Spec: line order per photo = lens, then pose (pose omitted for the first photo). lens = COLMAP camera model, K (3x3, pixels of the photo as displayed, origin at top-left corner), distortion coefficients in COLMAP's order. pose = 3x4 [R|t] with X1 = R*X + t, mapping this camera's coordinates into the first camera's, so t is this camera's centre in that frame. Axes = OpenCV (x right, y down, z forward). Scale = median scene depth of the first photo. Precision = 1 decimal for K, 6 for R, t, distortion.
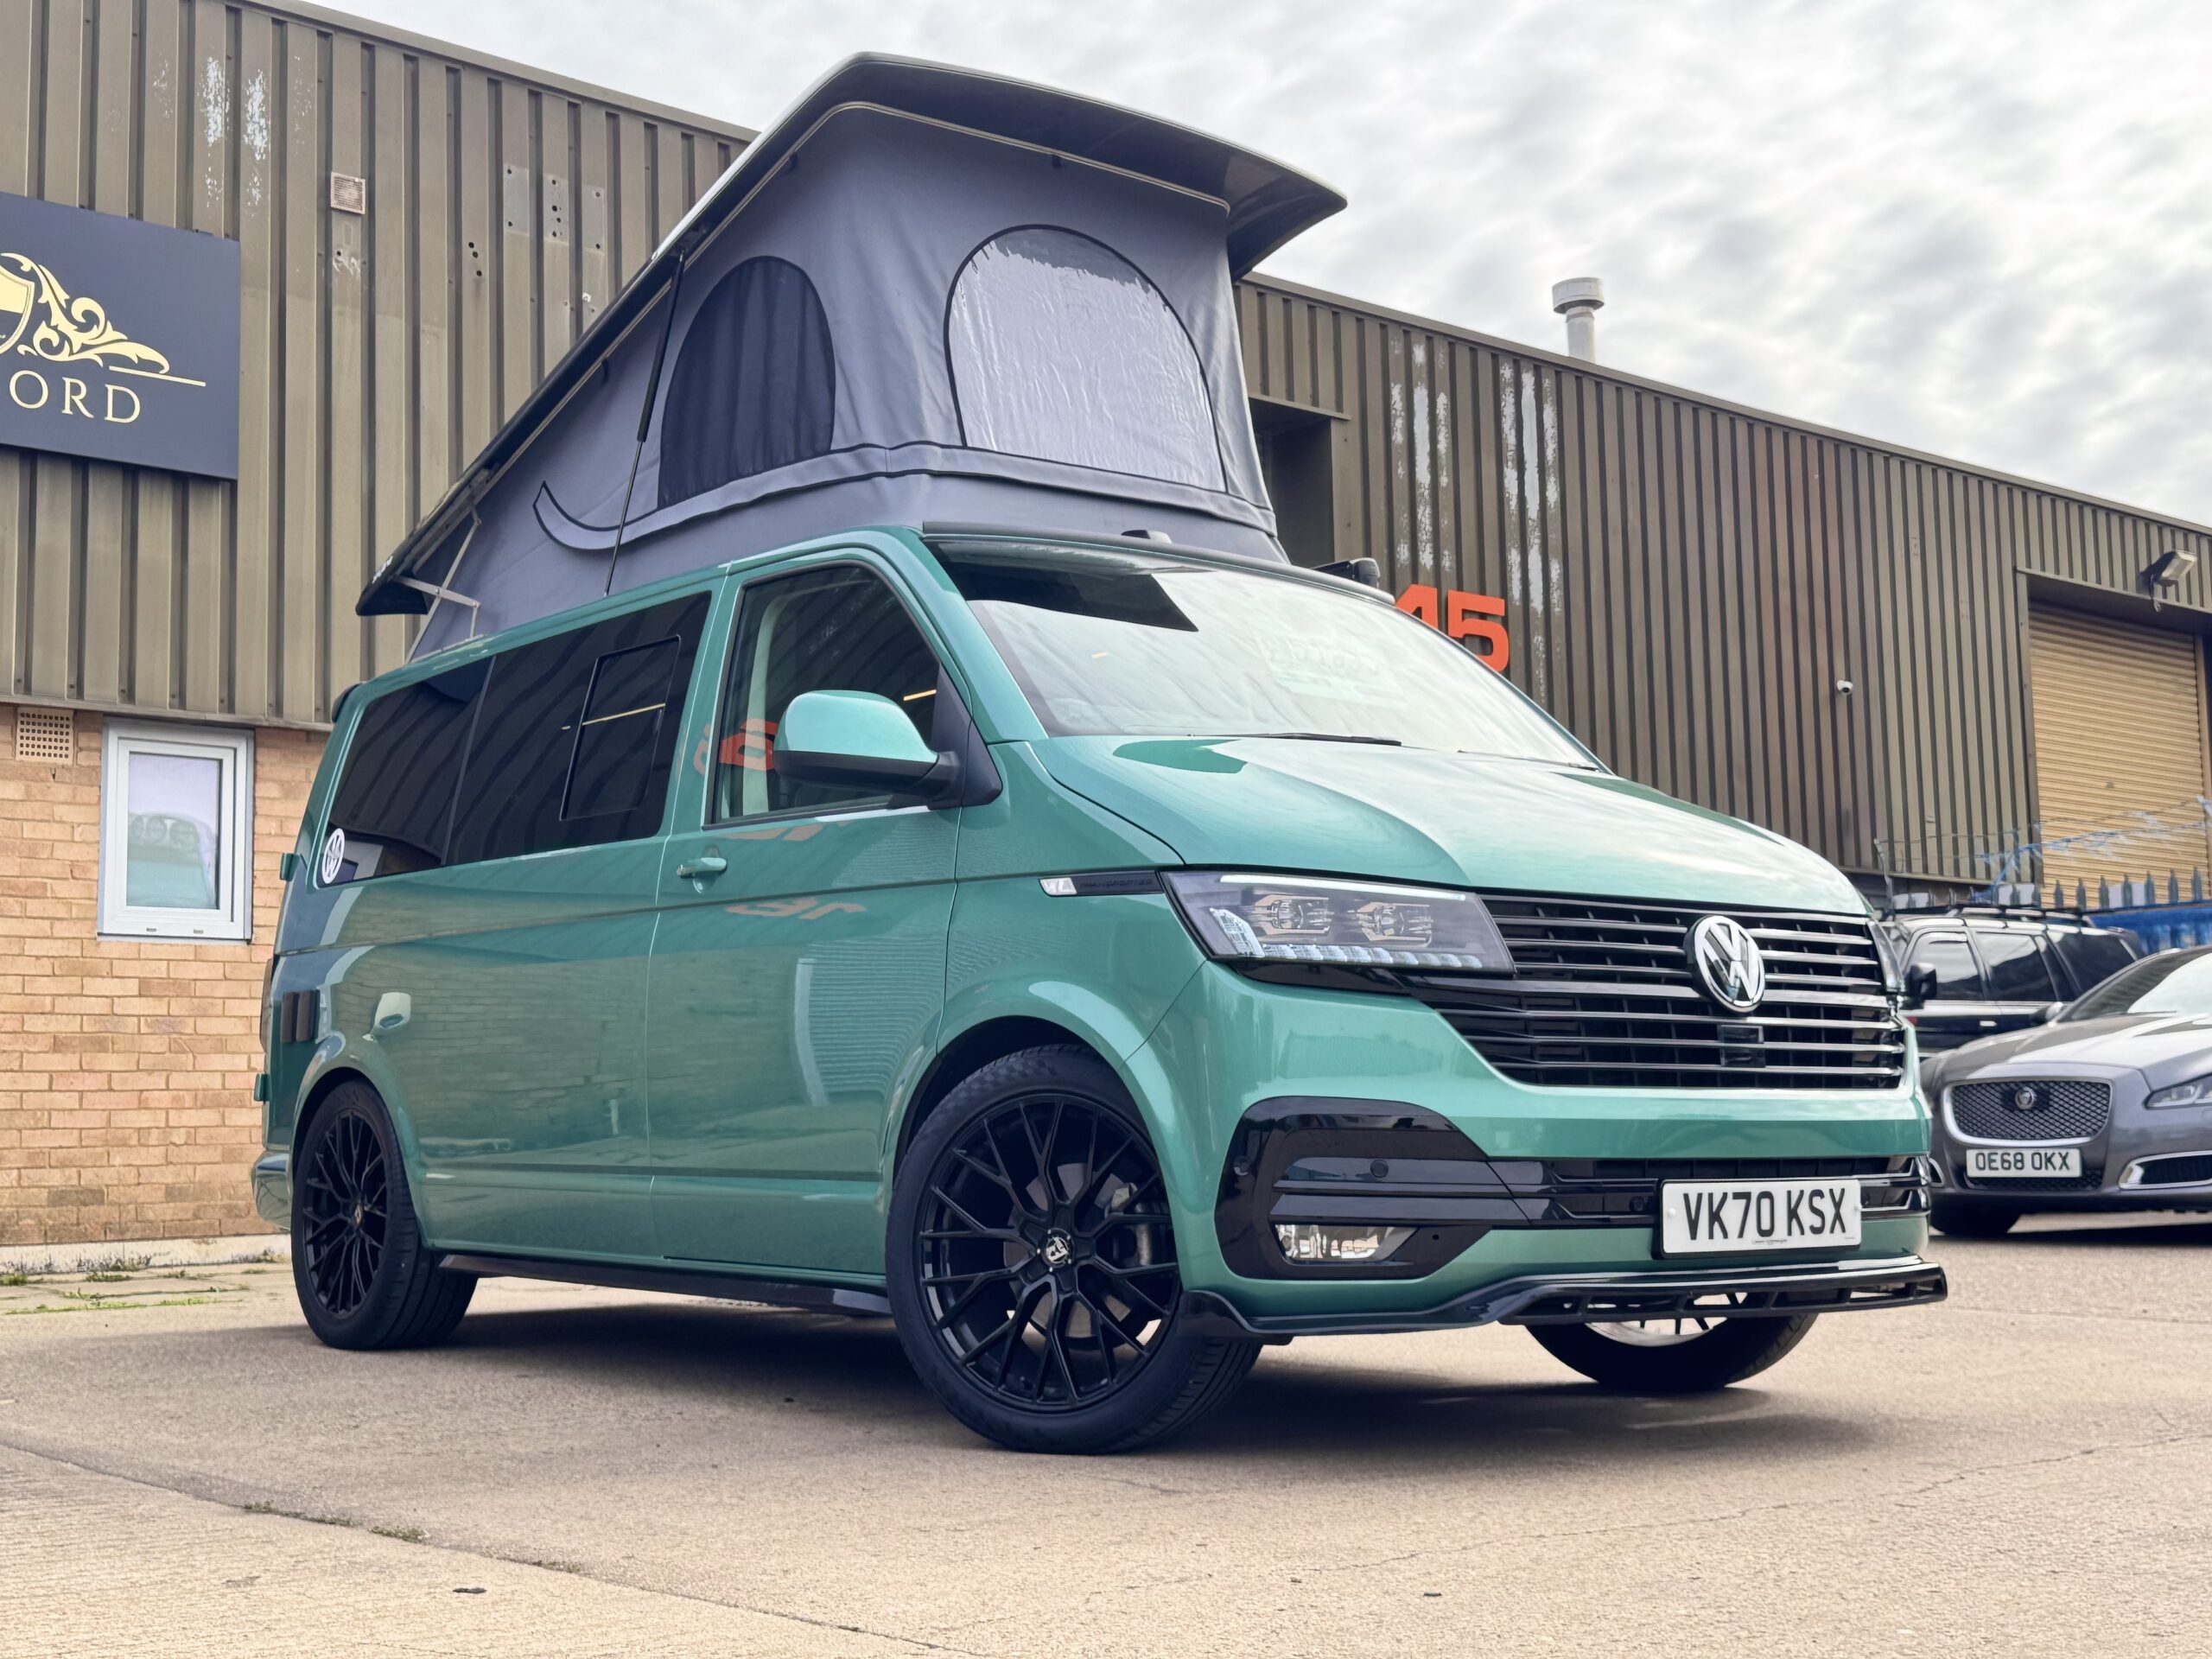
lens RADIAL K [[2668.8, 0, 1190.2], [0, 2668.8, 825.3], [0, 0, 1]] dist [0.209712, -0.460570]
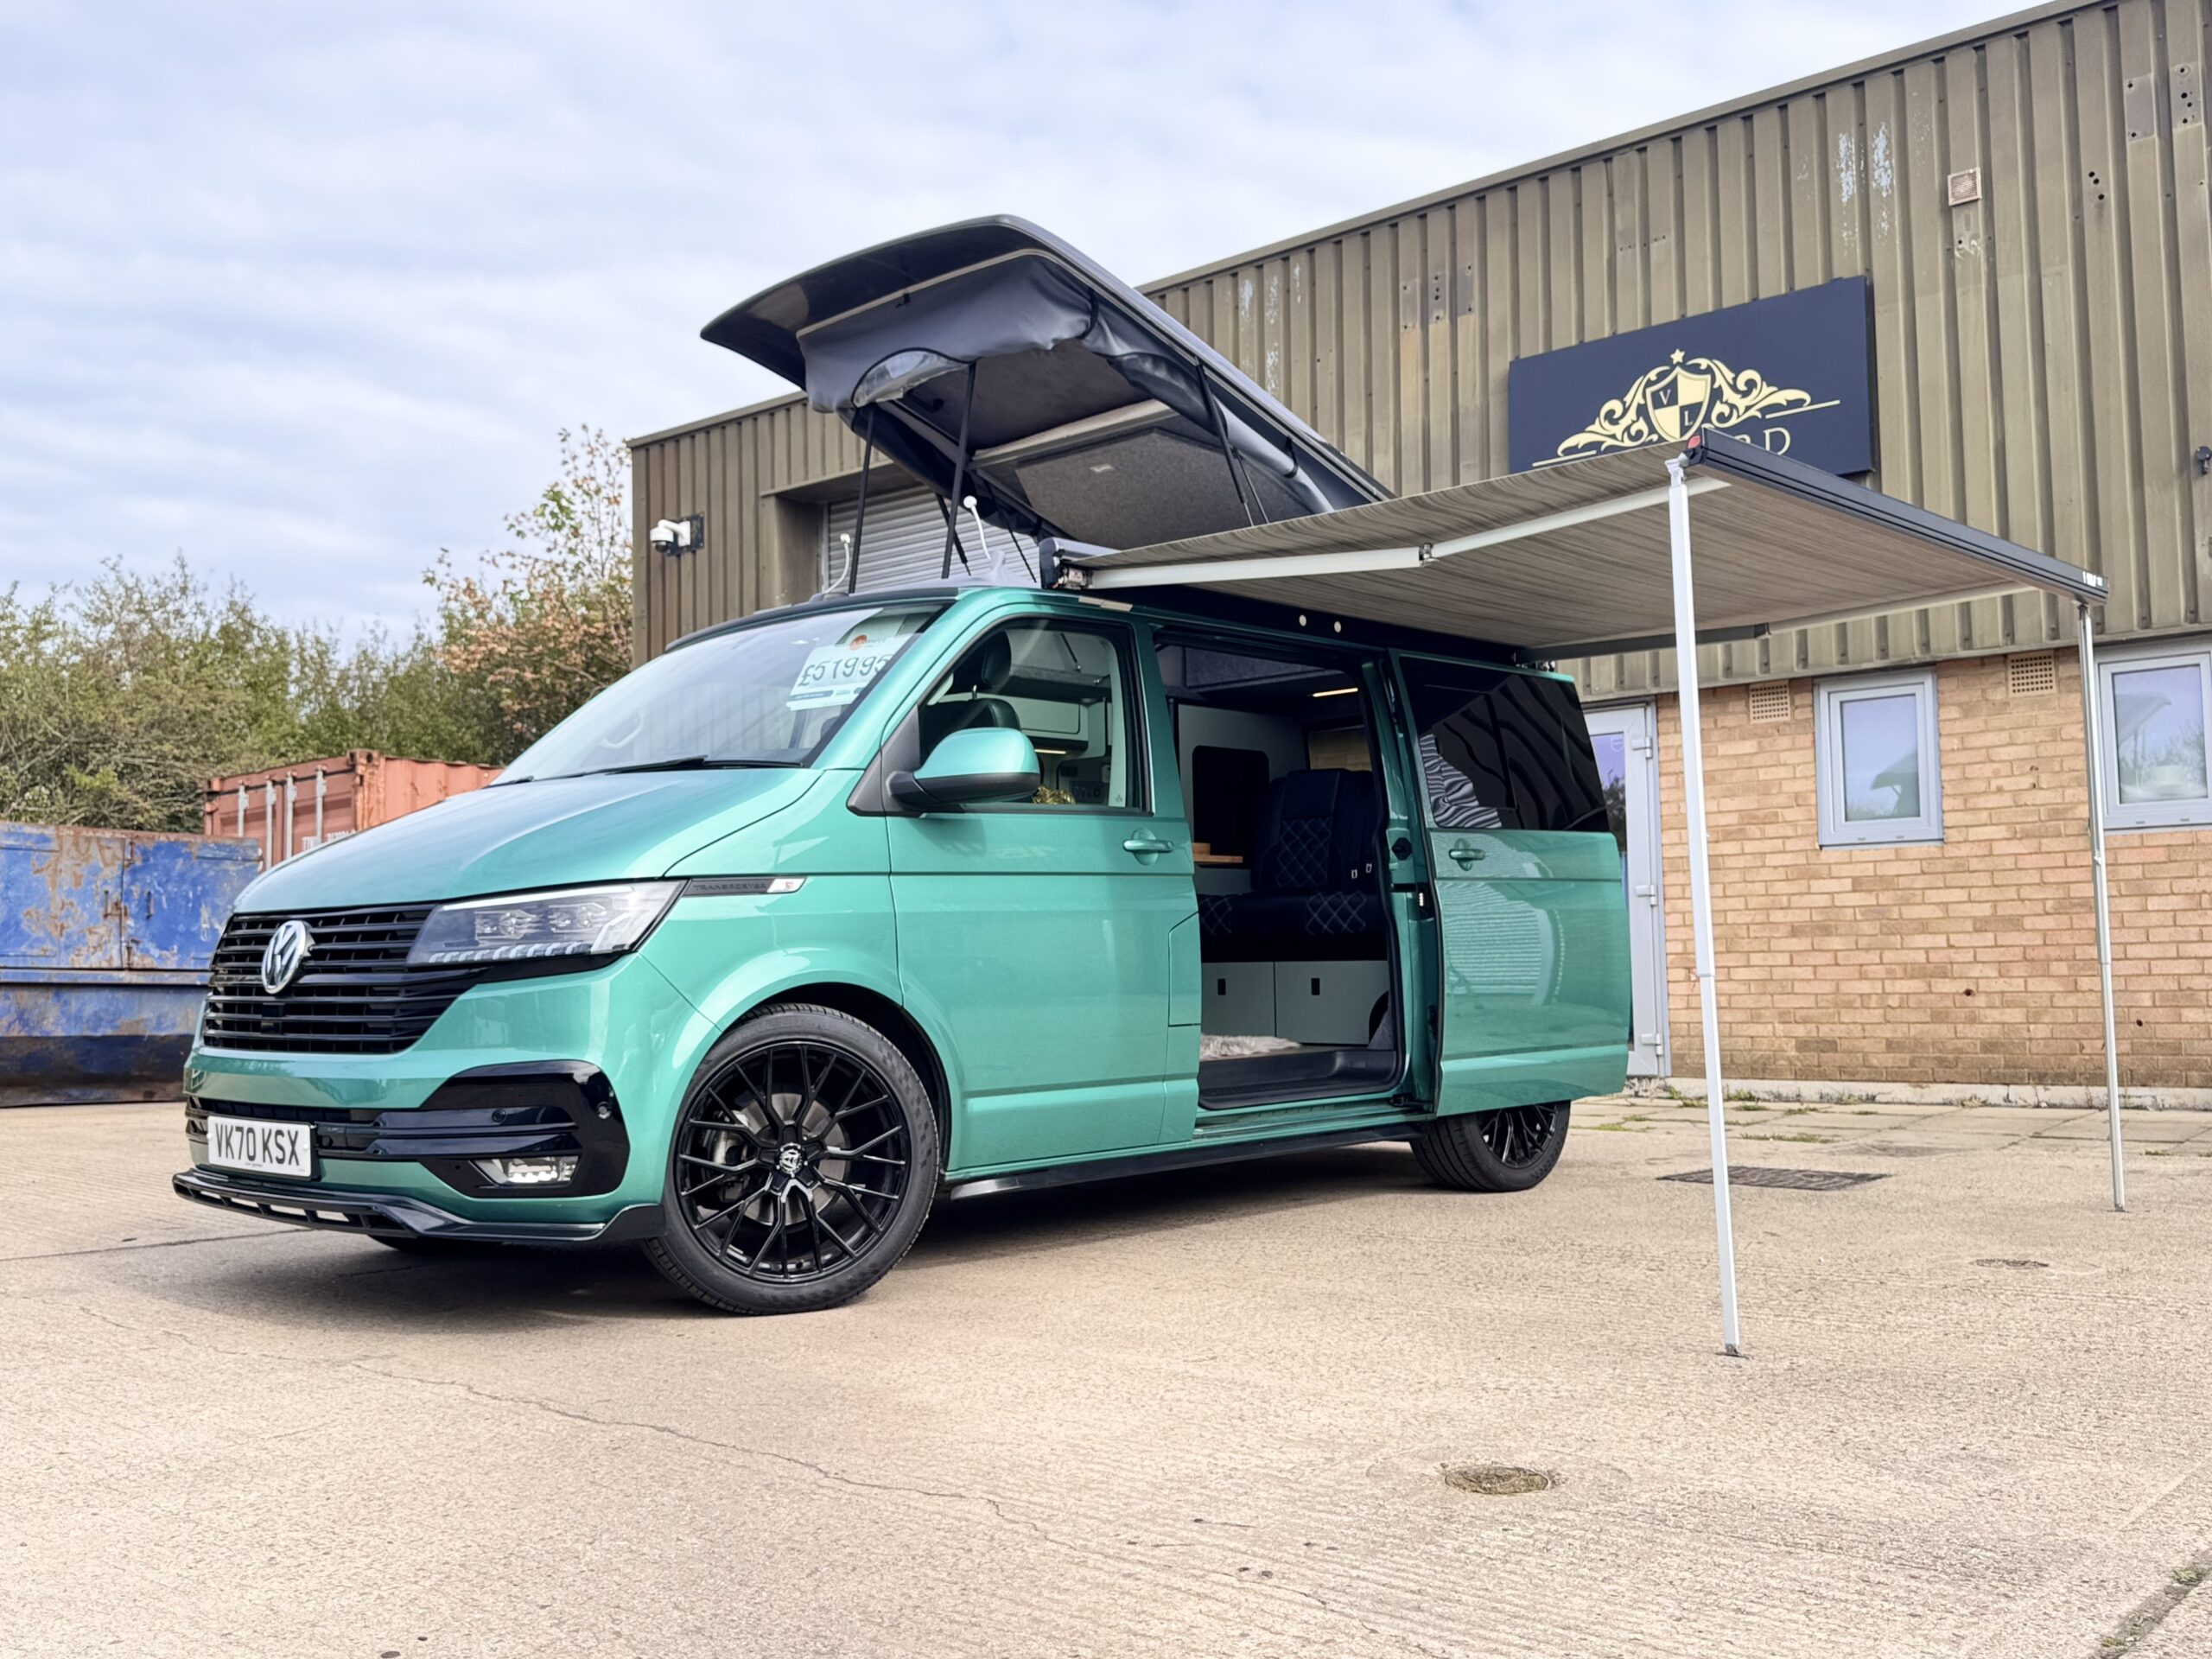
lens RADIAL K [[2016.8, 0, 1104.8], [0, 2016.8, 857.7], [0, 0, 1]] dist [0.161764, -0.364258]
pose [[0.122850, -0.050580, -0.991135, 0.537804], [0.124322, 0.991618, -0.035195, 0.038057], [0.984607, -0.118896, 0.128109, 0.545367]]
